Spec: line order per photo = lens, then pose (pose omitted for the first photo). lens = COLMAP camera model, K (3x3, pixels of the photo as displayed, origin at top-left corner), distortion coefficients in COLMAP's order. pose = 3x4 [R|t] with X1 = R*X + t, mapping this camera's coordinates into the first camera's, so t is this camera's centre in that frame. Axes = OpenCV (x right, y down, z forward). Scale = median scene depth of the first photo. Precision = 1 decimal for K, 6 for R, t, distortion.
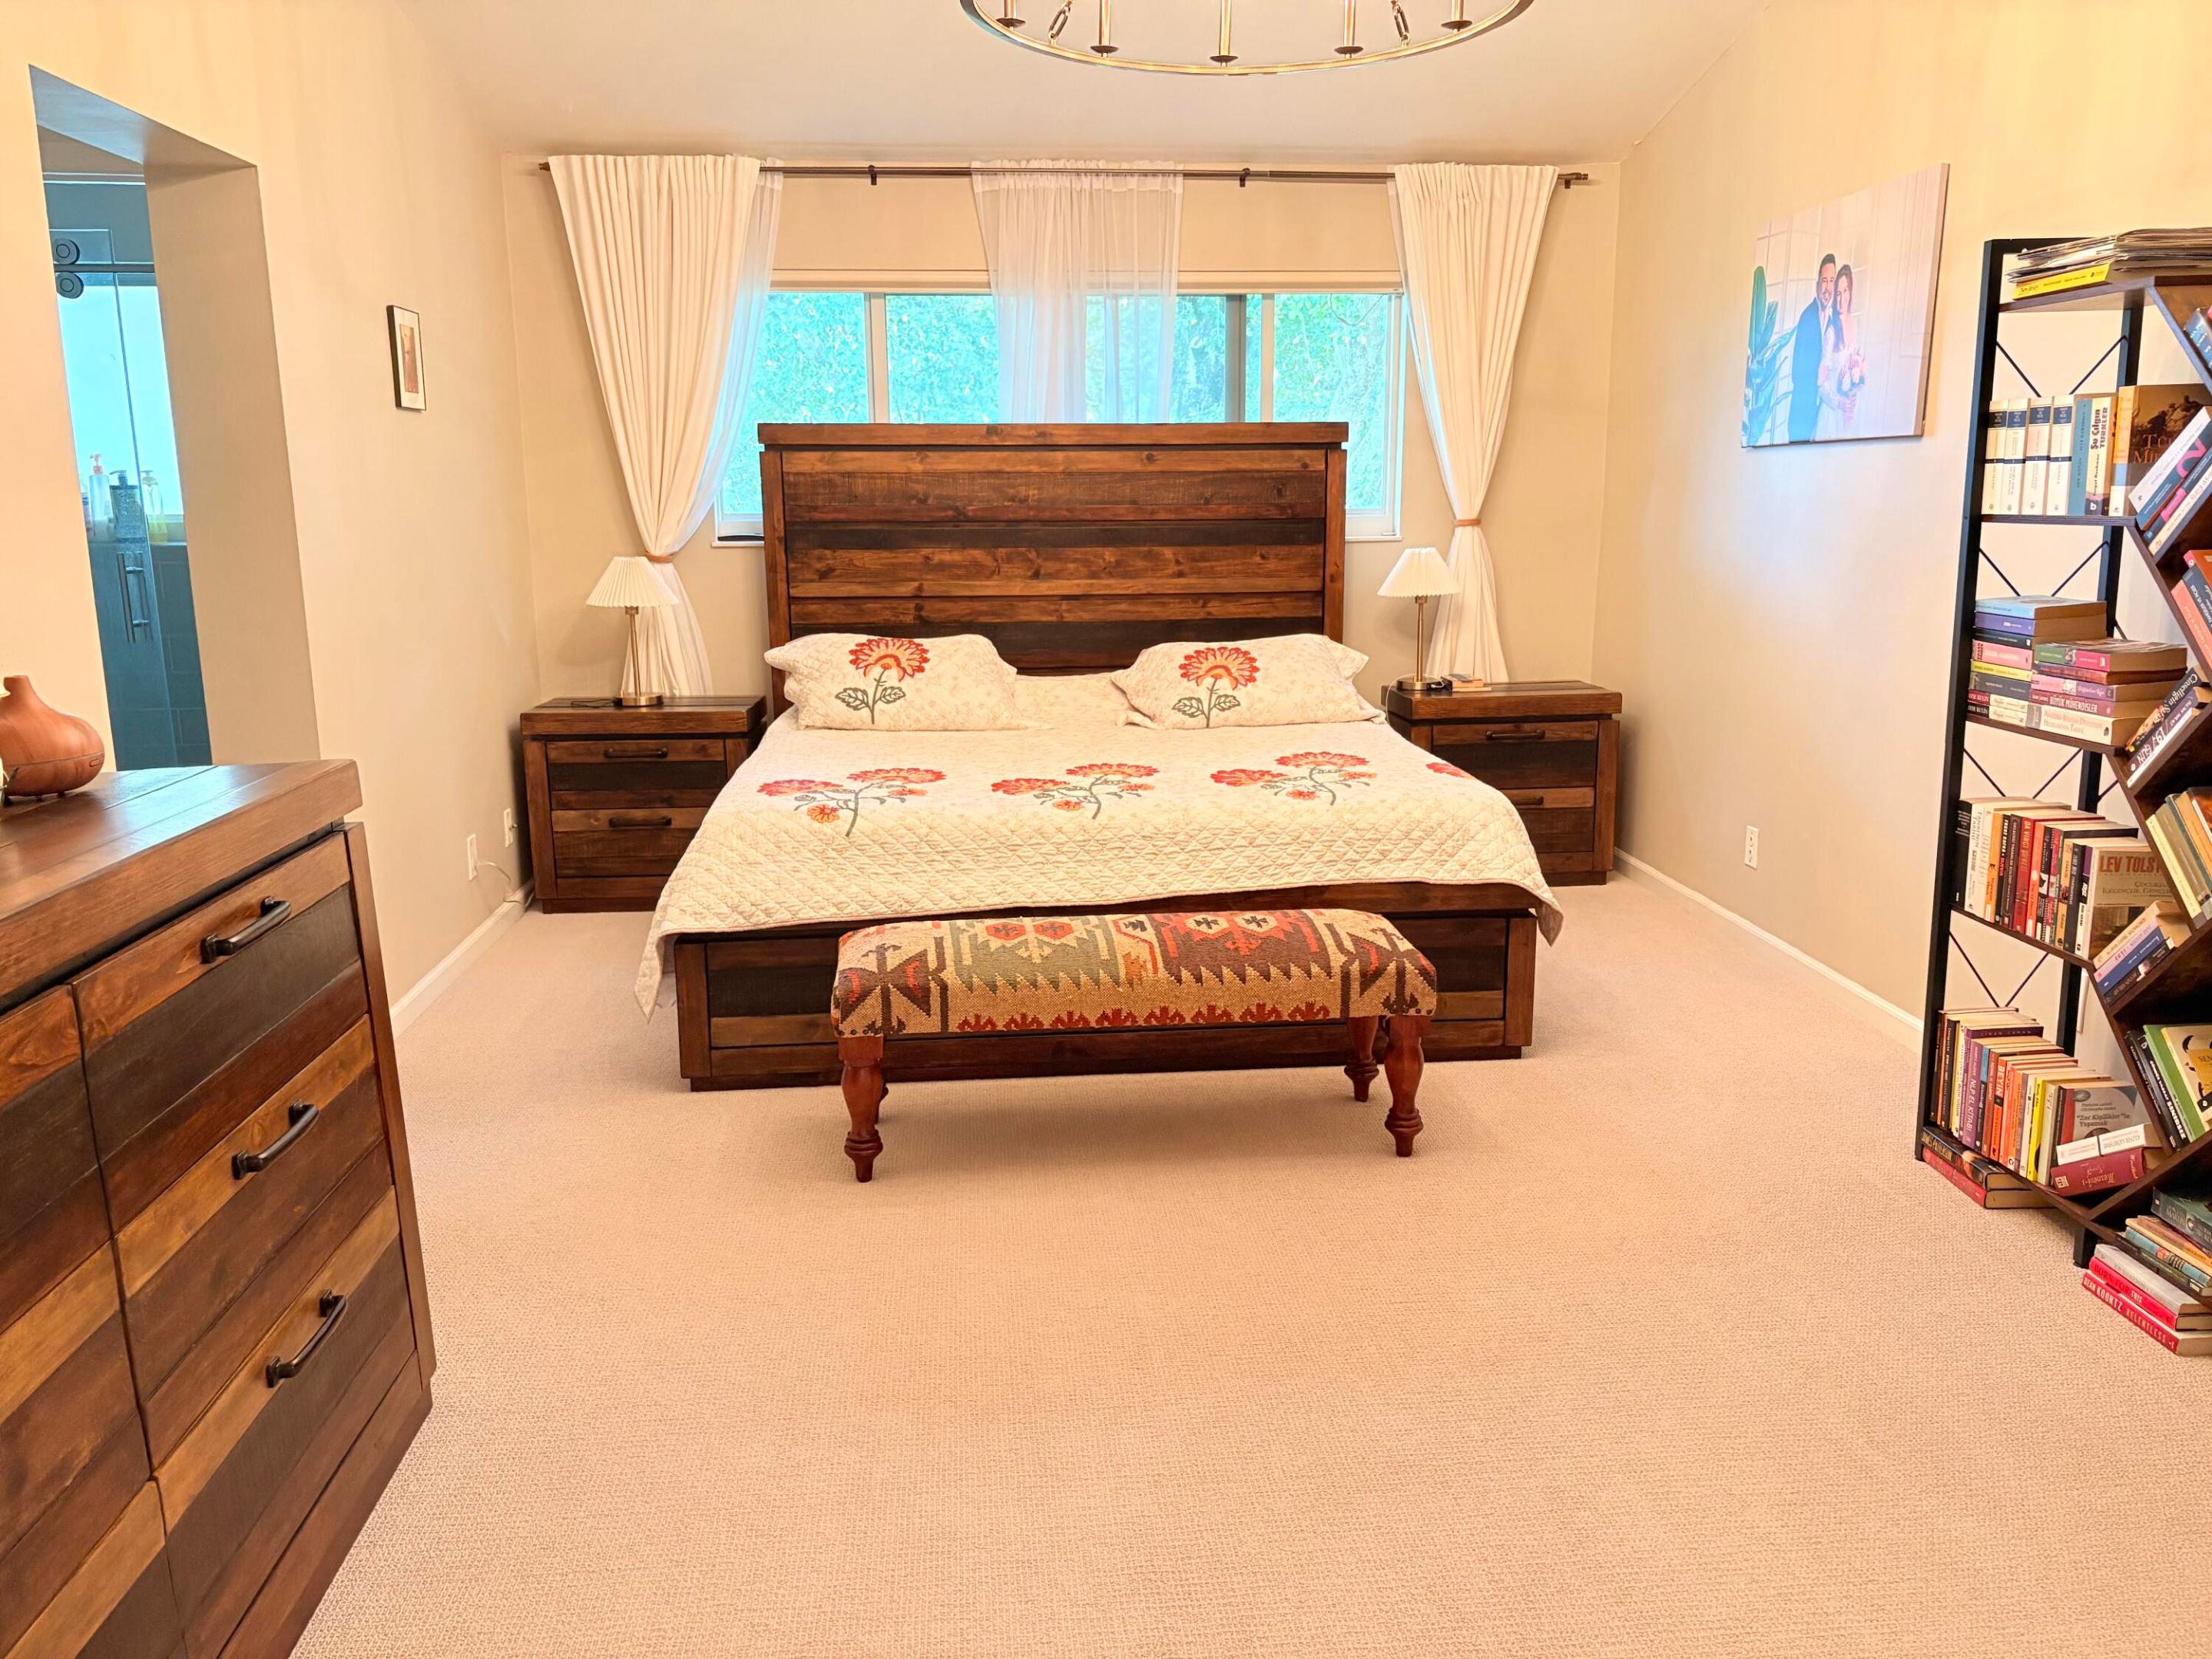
lens RADIAL K [[1667.2, 0, 1106.0], [0, 1667.2, 829.5], [0, 0, 1]] dist [0.110550, -0.128635]
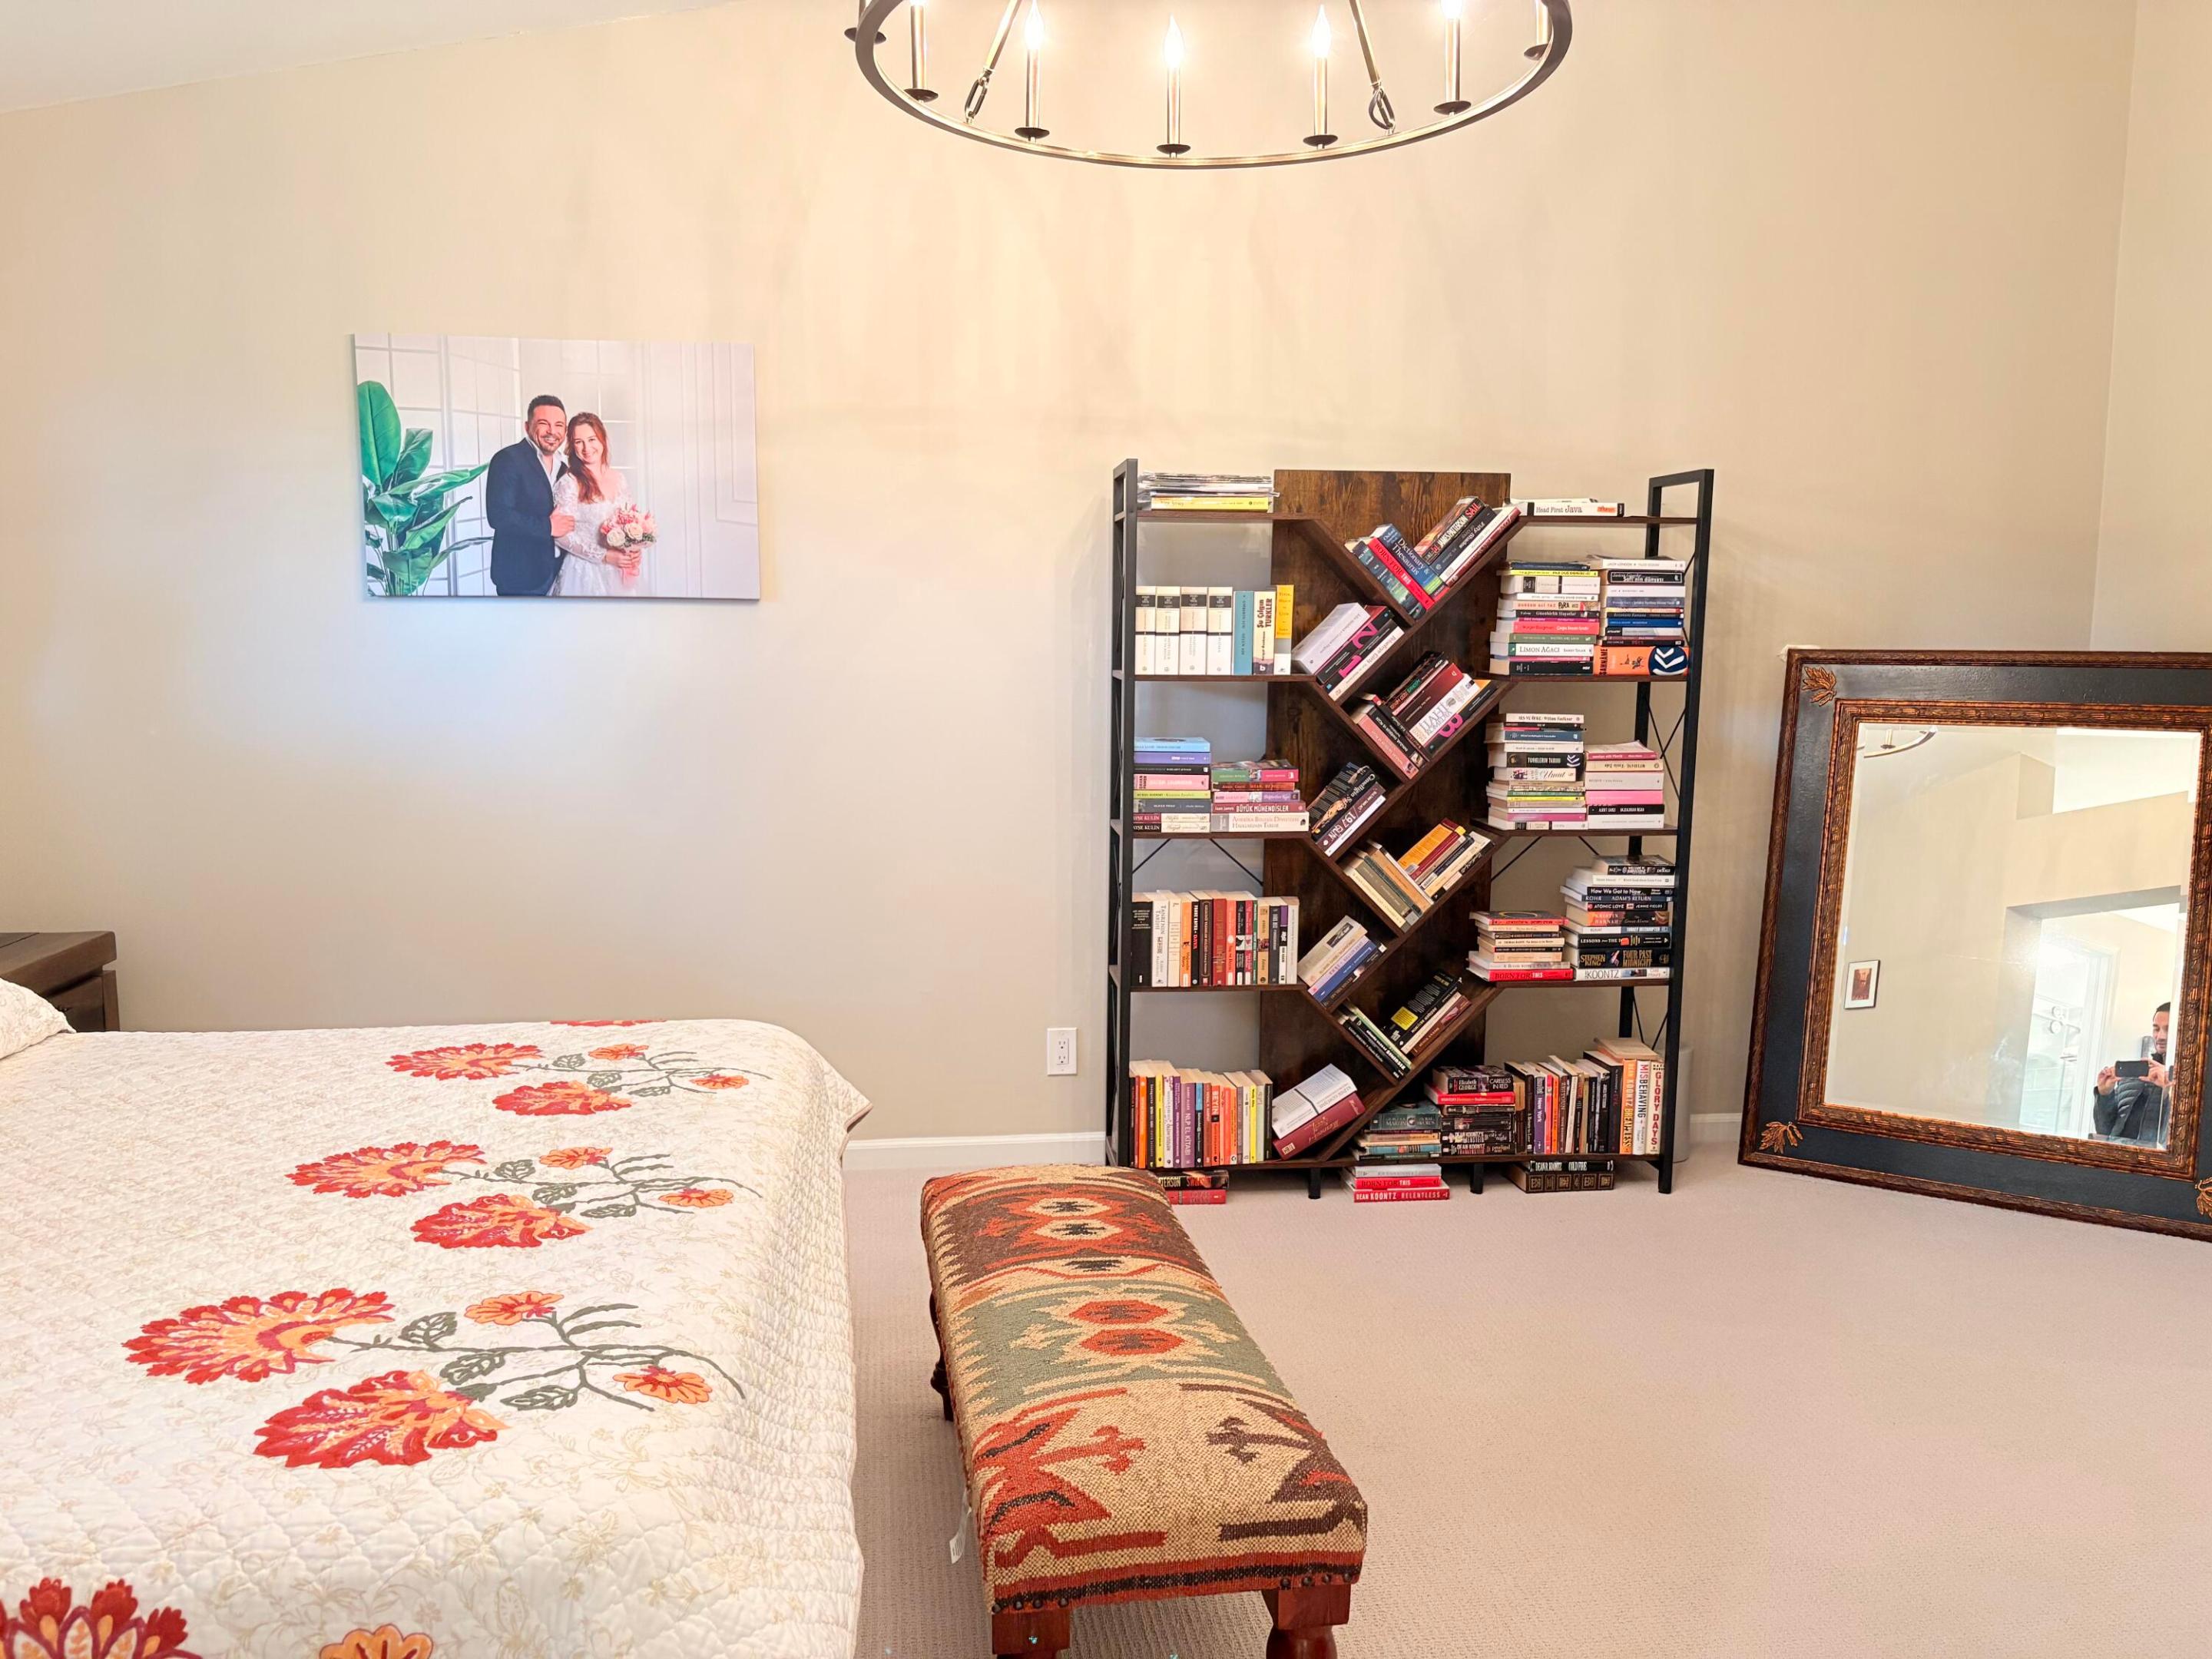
lens RADIAL K [[1667.2, 0, 1106.0], [0, 1667.2, 829.5], [0, 0, 1]] dist [0.110550, -0.128635]
pose [[-0.028197, -0.111675, 0.993345, -0.703182], [0.191639, 0.974703, 0.115019, -0.214063], [-0.981060, 0.193606, -0.006083, 1.024616]]
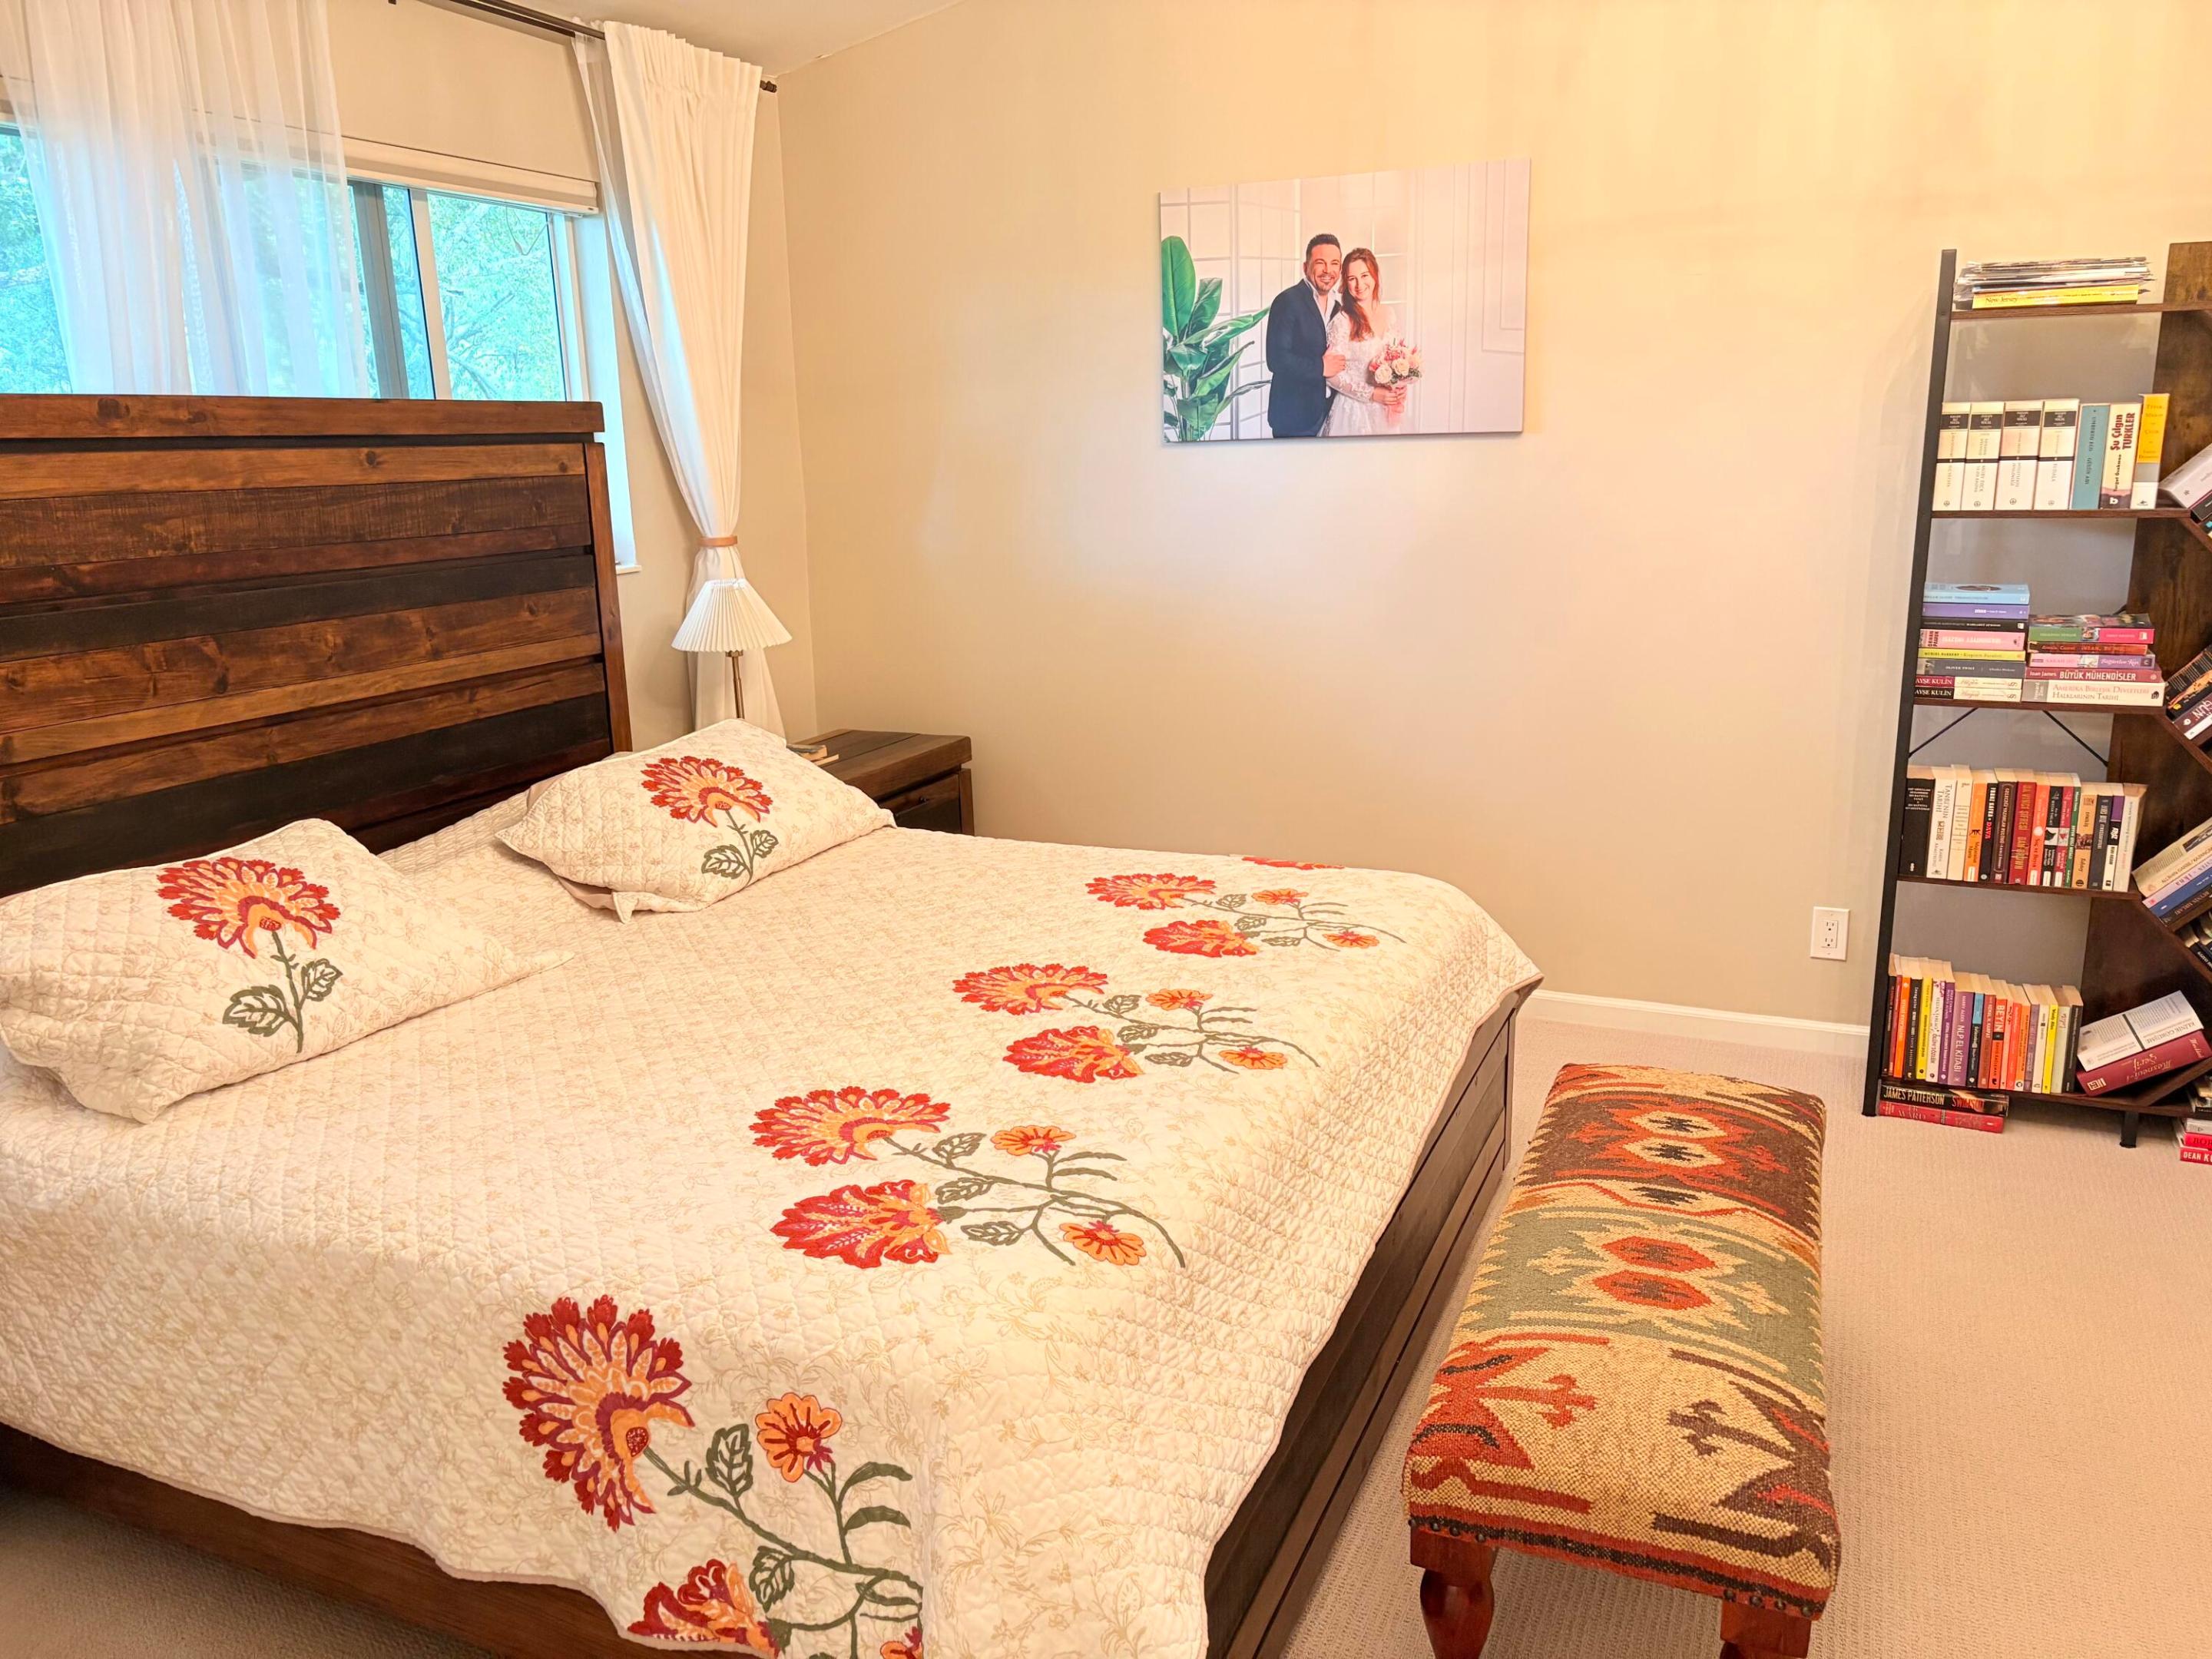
lens RADIAL K [[1667.2, 0, 1106.0], [0, 1667.2, 829.5], [0, 0, 1]] dist [0.110550, -0.128635]
pose [[0.483758, -0.207119, 0.850341, -0.660551], [0.193114, 0.972908, 0.127111, -0.220757], [-0.853631, 0.102722, 0.510650, 0.896324]]
